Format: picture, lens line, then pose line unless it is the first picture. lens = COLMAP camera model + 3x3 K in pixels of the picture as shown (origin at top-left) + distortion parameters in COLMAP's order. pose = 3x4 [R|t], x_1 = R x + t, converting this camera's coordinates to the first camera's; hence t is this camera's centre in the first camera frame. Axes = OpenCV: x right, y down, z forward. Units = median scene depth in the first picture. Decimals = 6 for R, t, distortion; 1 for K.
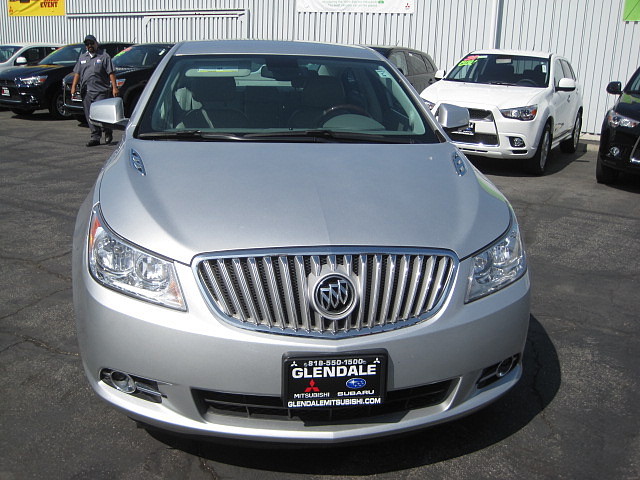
lens RADIAL K [[667.0, 0, 320.0], [0, 667.0, 240.0], [0, 0, 1]] dist [-0.111543, 0.015358]
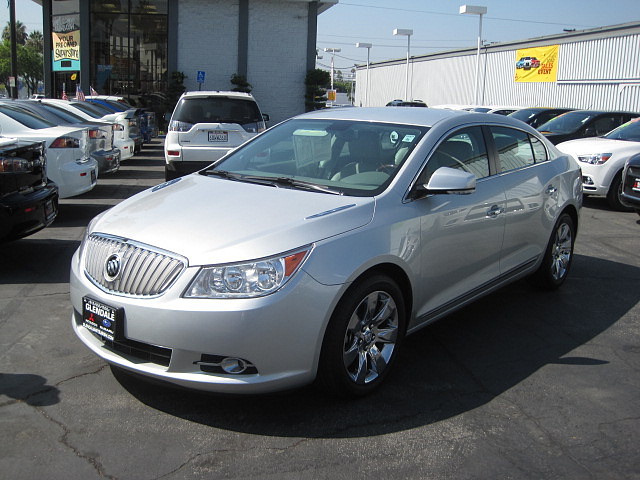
lens RADIAL K [[667.0, 0, 320.0], [0, 667.0, 240.0], [0, 0, 1]] dist [-0.111543, 0.015358]
pose [[0.649547, 0.147001, -0.745975, 0.863926], [-0.216216, 0.976337, 0.004129, -0.052845], [0.728930, 0.158610, 0.665961, 0.169609]]
